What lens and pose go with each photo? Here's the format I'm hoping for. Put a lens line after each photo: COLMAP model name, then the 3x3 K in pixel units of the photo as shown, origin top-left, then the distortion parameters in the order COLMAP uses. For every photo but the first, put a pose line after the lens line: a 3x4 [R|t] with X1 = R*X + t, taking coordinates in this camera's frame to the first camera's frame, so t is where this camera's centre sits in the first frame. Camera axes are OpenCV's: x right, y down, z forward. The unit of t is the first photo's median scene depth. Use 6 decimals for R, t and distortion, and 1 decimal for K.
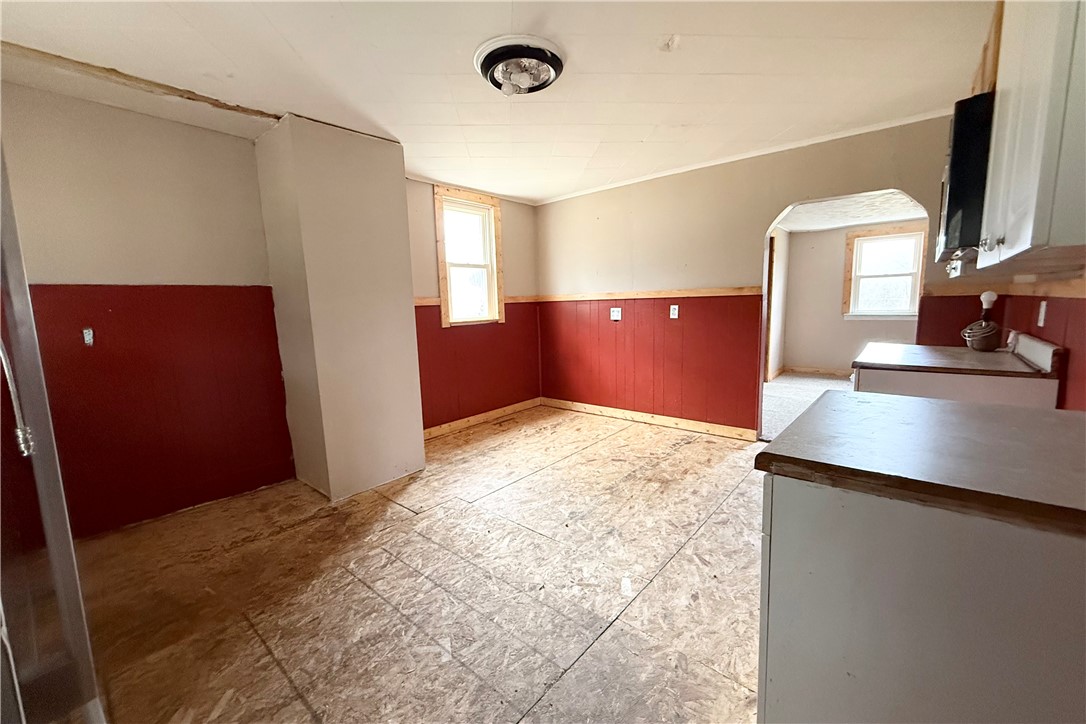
lens RADIAL K [[435.7, 0, 538.2], [0, 435.7, 359.7], [0, 0, 1]] dist [0.001163, 0.000118]
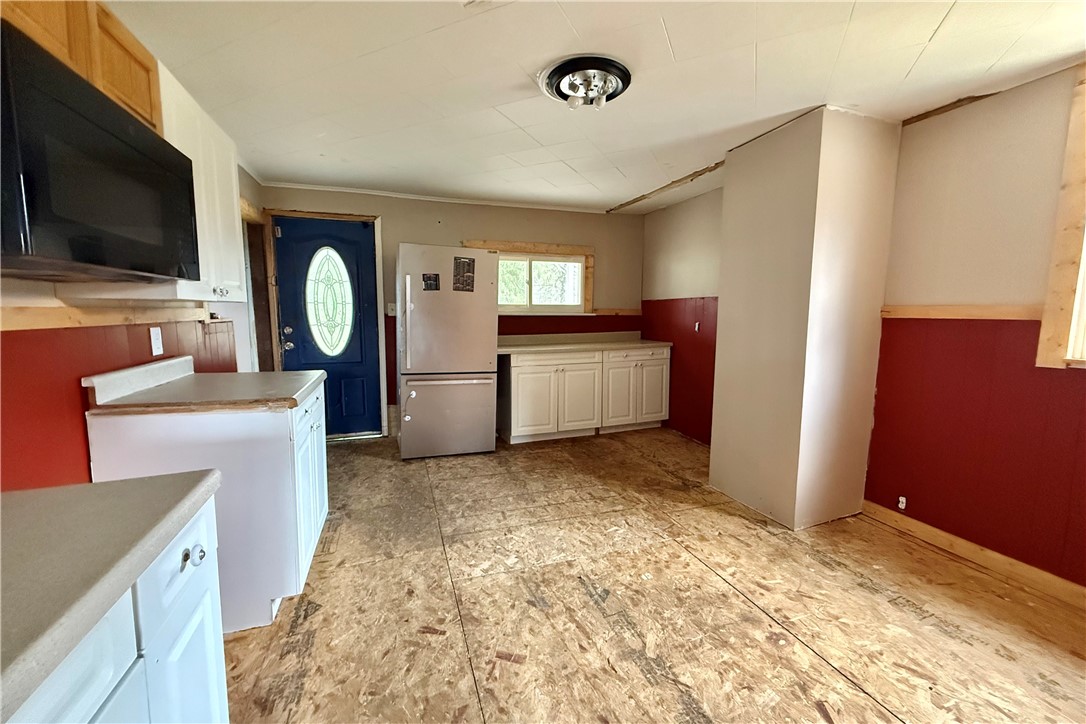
lens RADIAL K [[435.7, 0, 538.2], [0, 435.7, 359.7], [0, 0, 1]] dist [0.001163, 0.000118]
pose [[-0.506857, 0.120689, -0.853540, 0.621066], [-0.103749, 0.974413, 0.199389, -0.157365], [0.855764, 0.189616, -0.481367, 0.990766]]
